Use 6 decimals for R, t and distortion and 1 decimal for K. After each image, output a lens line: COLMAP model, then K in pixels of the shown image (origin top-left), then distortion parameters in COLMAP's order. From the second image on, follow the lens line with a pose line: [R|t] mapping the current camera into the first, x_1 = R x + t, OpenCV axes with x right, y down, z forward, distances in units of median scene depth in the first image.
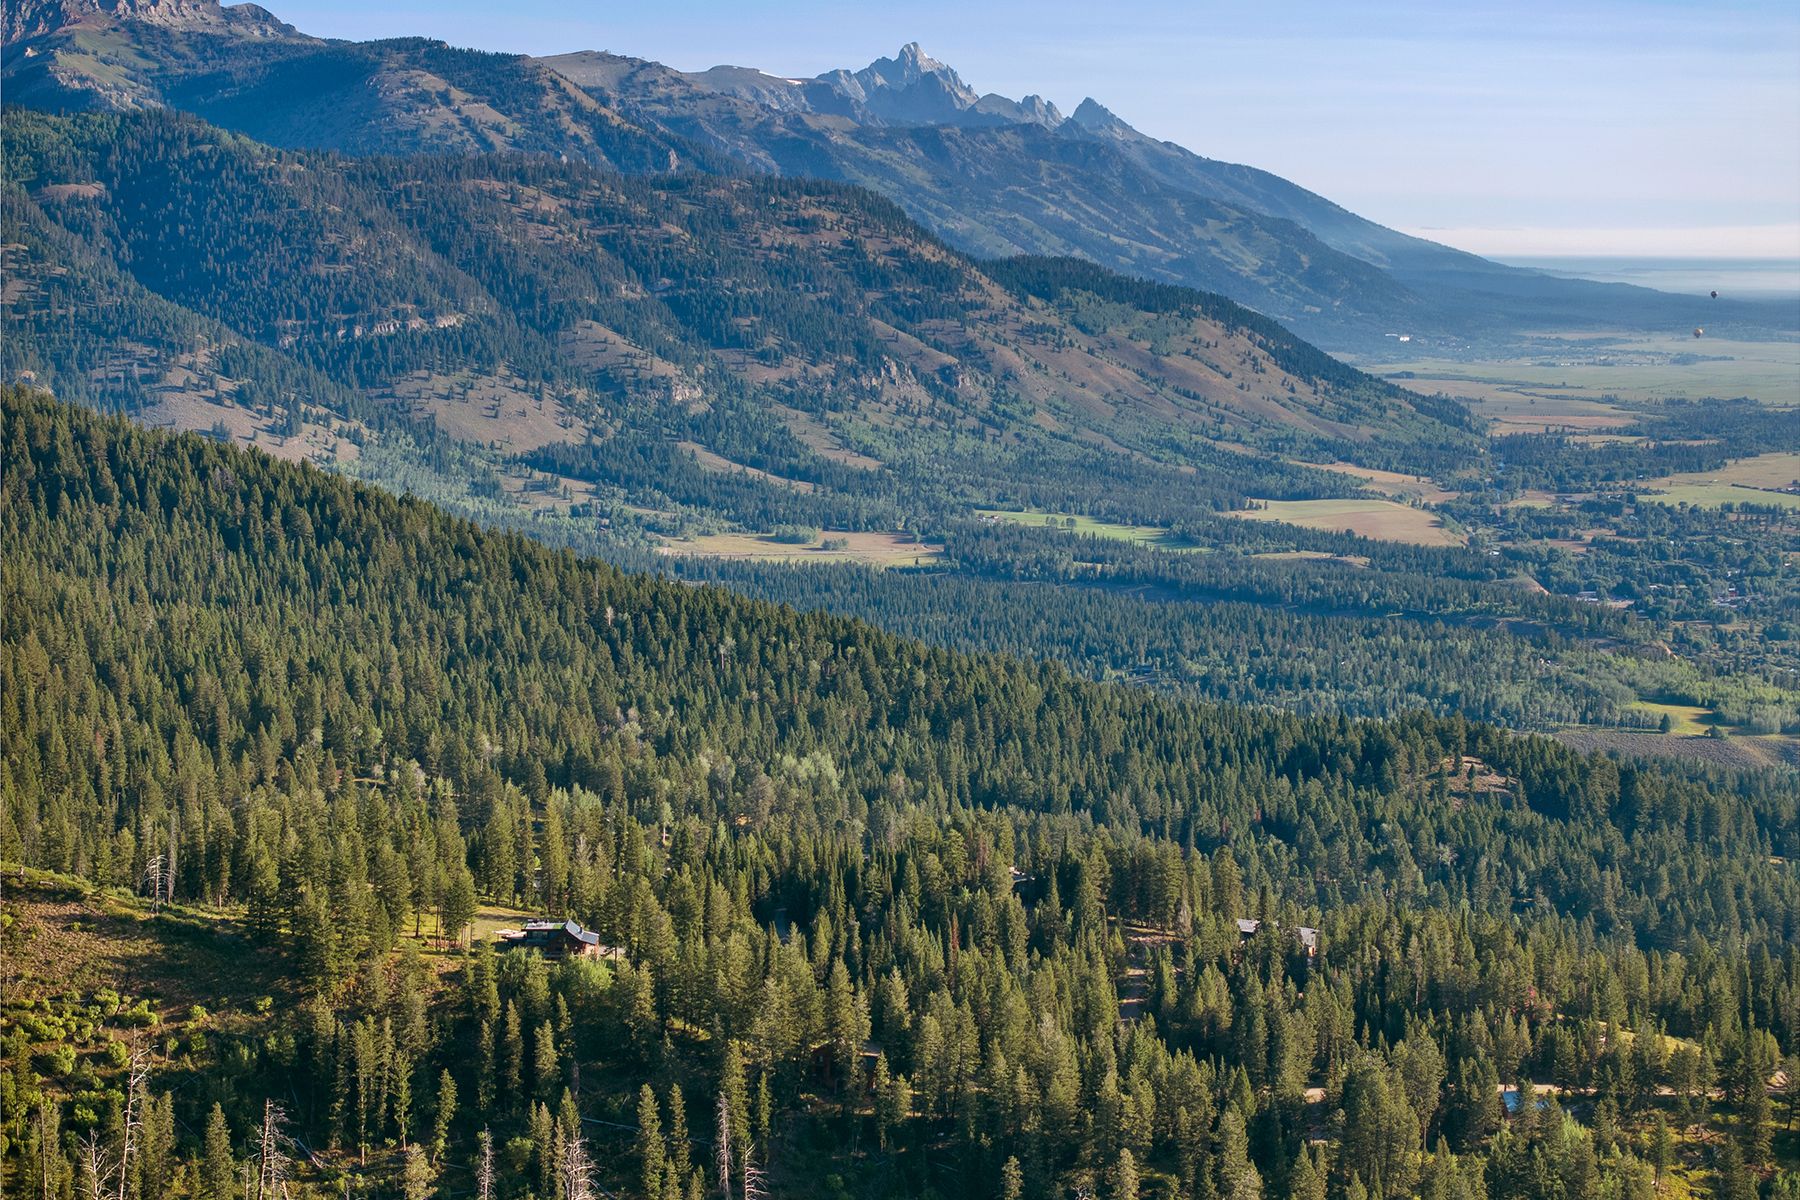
lens RADIAL K [[3577.6, 0, 893.6], [0, 3577.6, 601.0], [0, 0, 1]] dist [-0.053429, 0.000000]
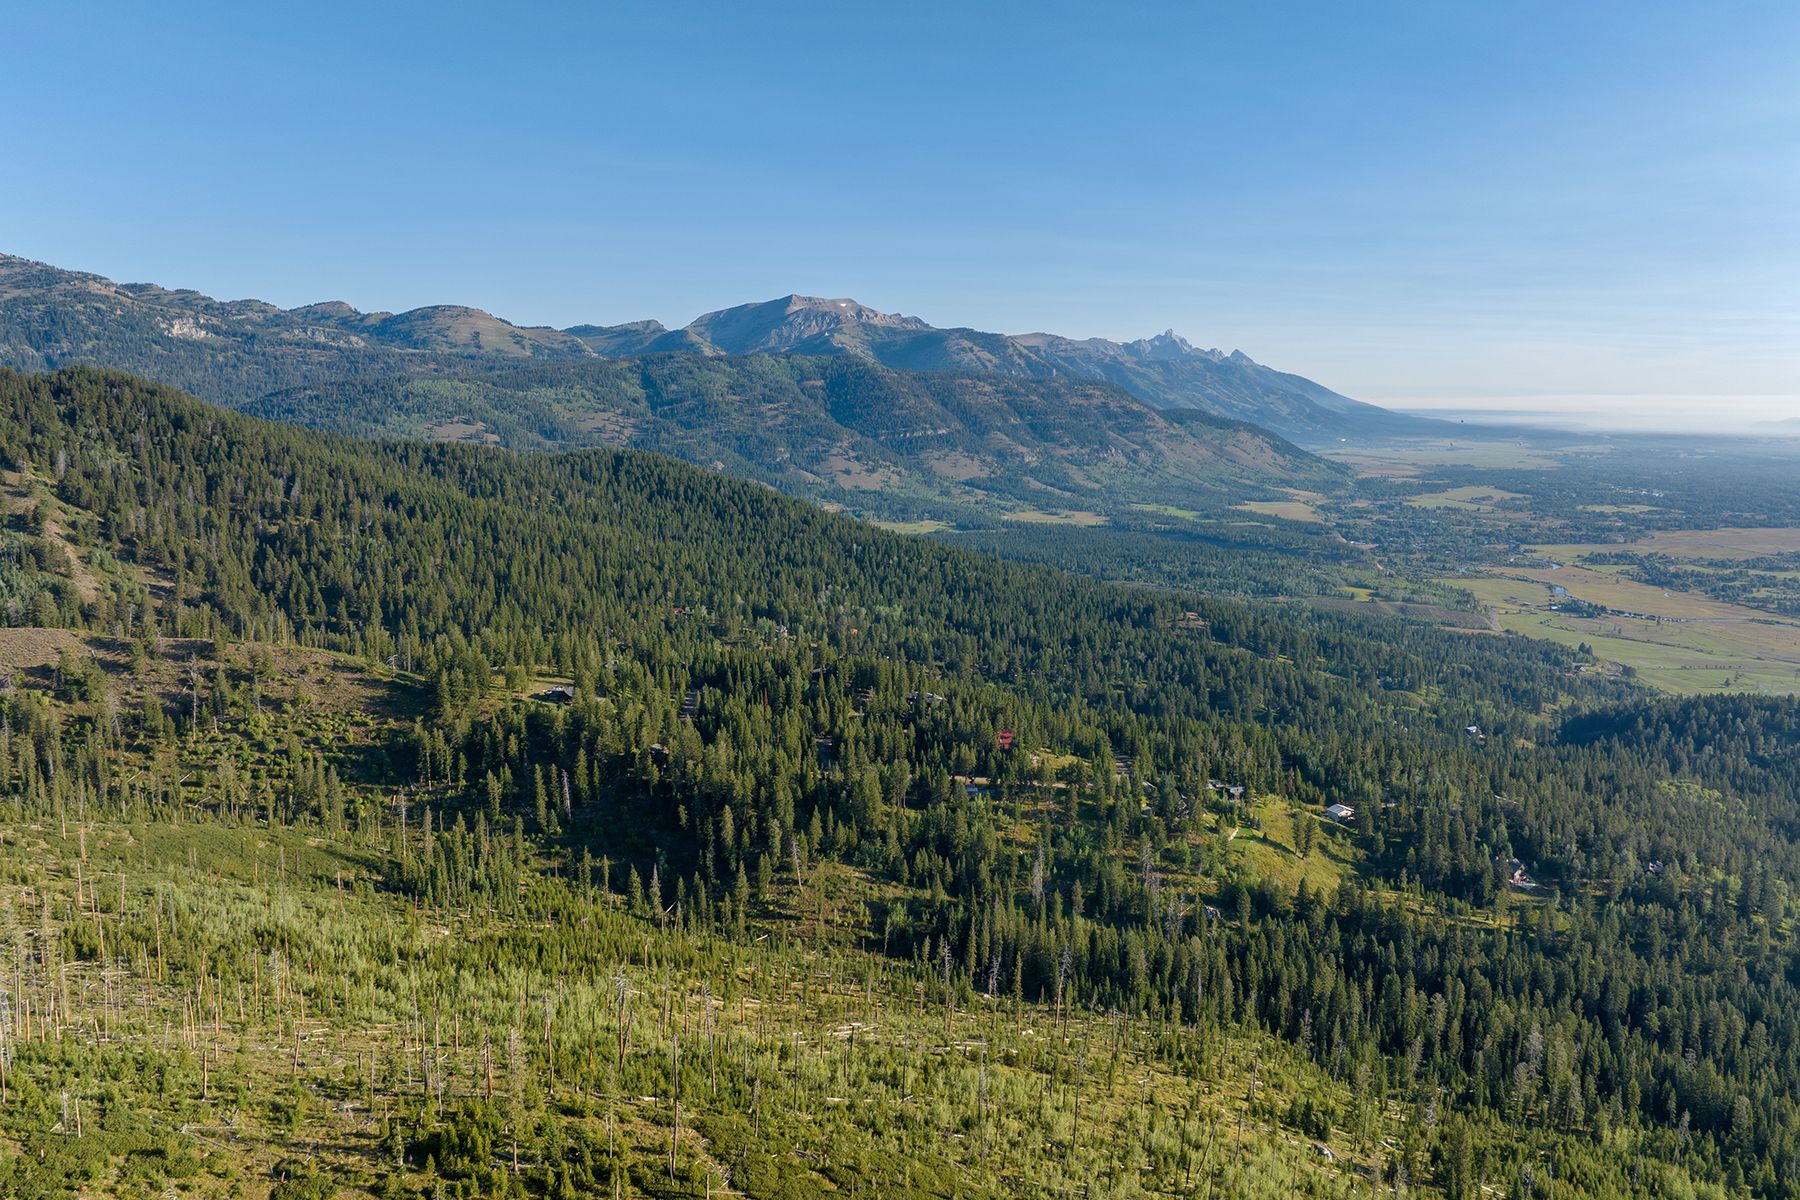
lens RADIAL K [[1273.5, 0, 897.4], [0, 1273.5, 589.5], [0, 0, 1]] dist [-0.033869, 0.000600]
pose [[0.978185, 0.031156, -0.205385, 0.086130], [-0.021674, 0.998600, 0.048259, -0.006426], [0.206601, -0.042754, 0.977491, 0.062224]]
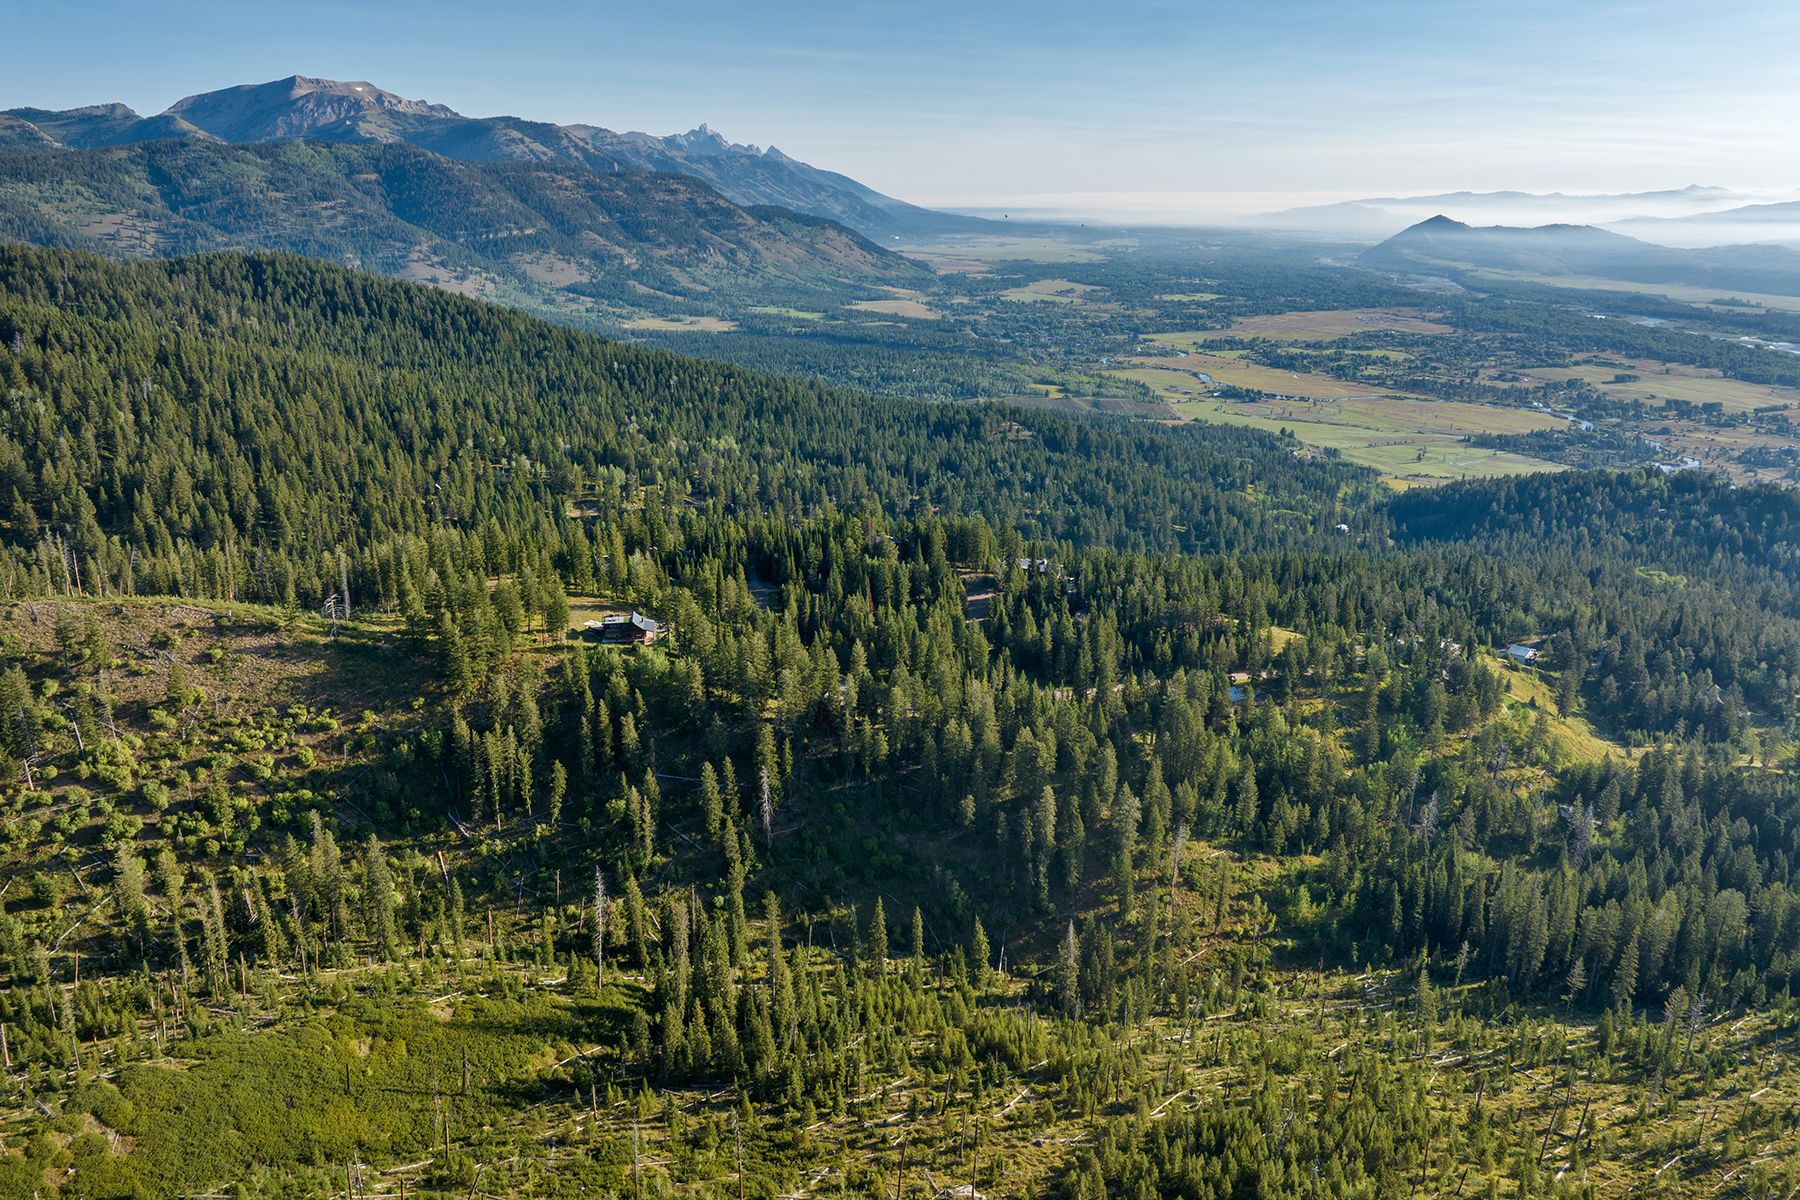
lens RADIAL K [[1273.5, 0, 897.2], [0, 1273.5, 586.1], [0, 0, 1]] dist [-0.033869, 0.000600]
pose [[0.988931, -0.044552, 0.141531, -0.016468], [0.016531, 0.981000, 0.193300, -0.006444], [-0.147454, -0.188821, 0.970878, 0.137317]]
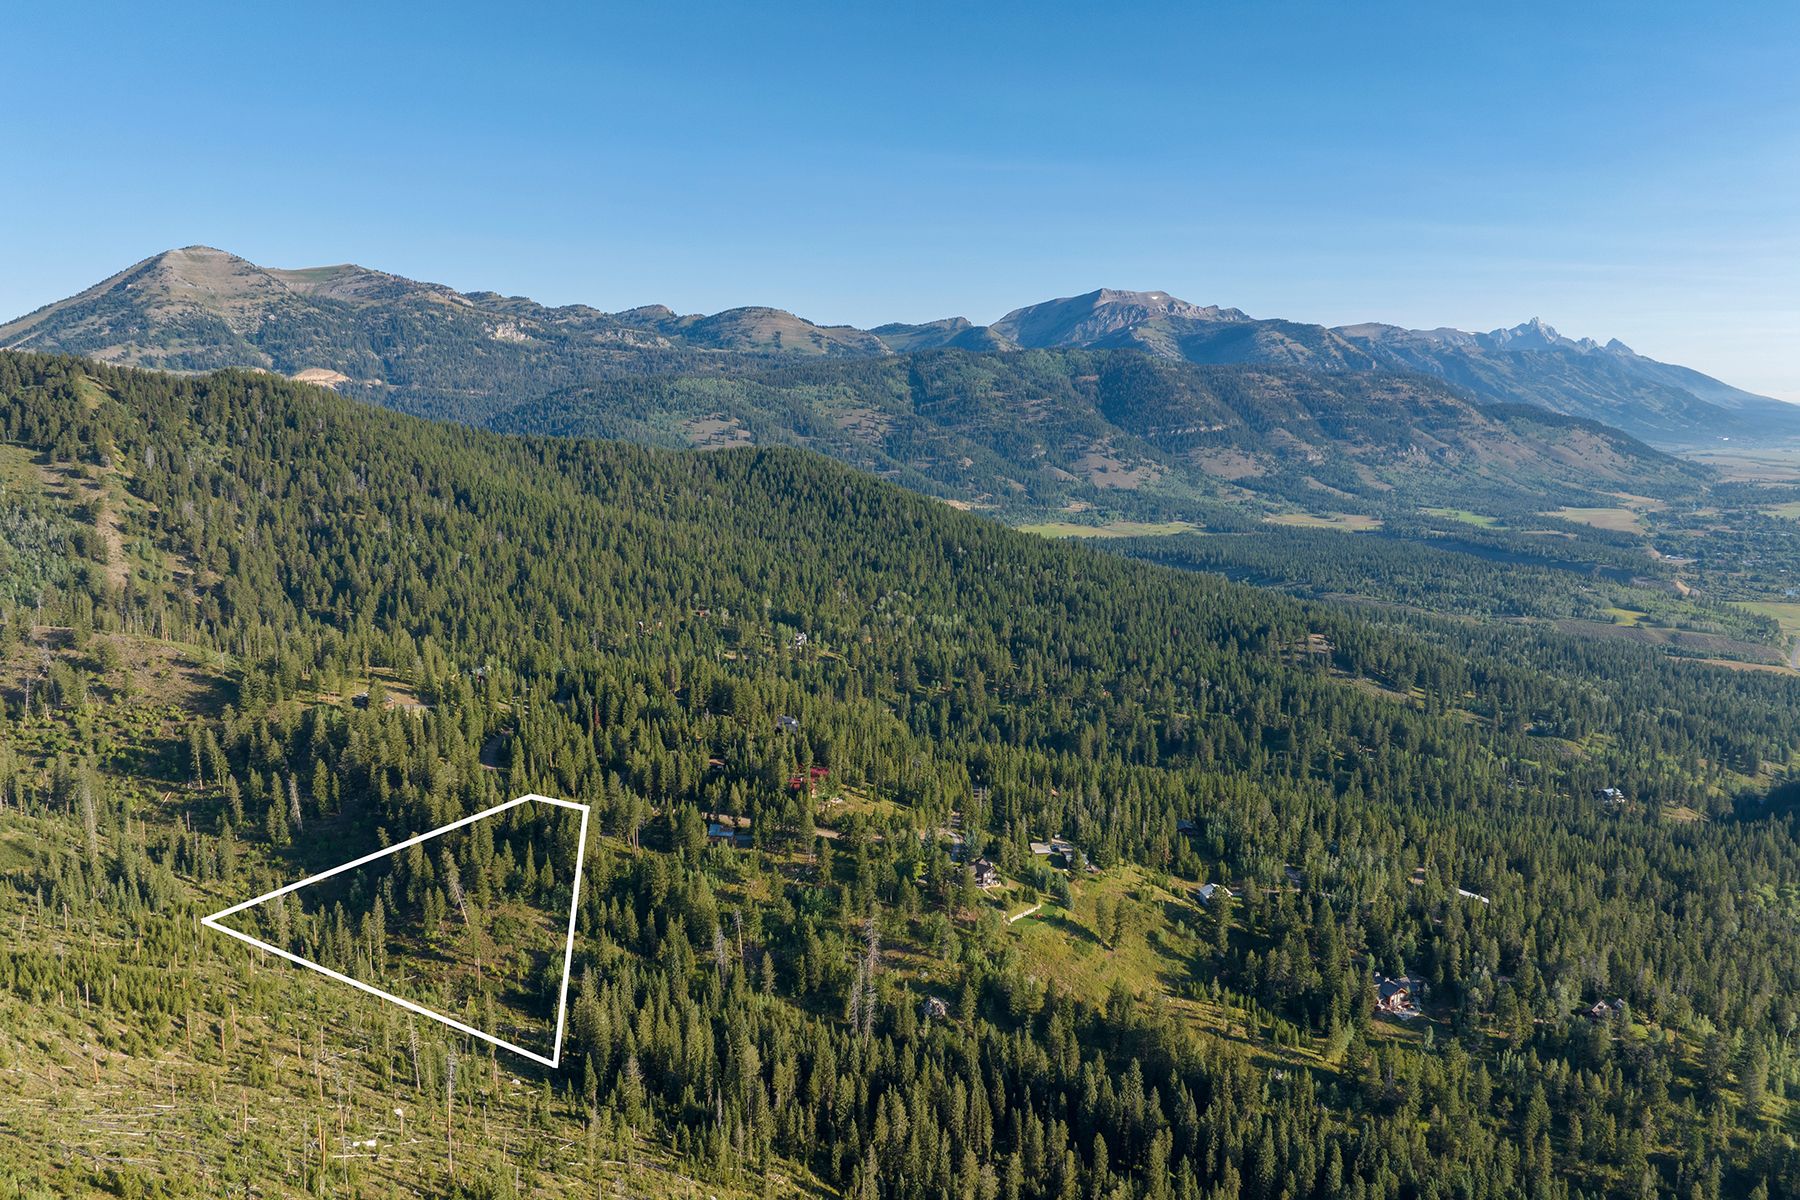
lens RADIAL K [[1268.6, 0, 899.4], [0, 1268.6, 596.3], [0, 0, 1]] dist [-0.034214, -0.010383]
pose [[0.891790, 0.065568, -0.447673, 0.168129], [-0.040447, 0.997035, 0.065457, -0.012236], [0.450637, -0.040268, 0.891798, 0.120957]]
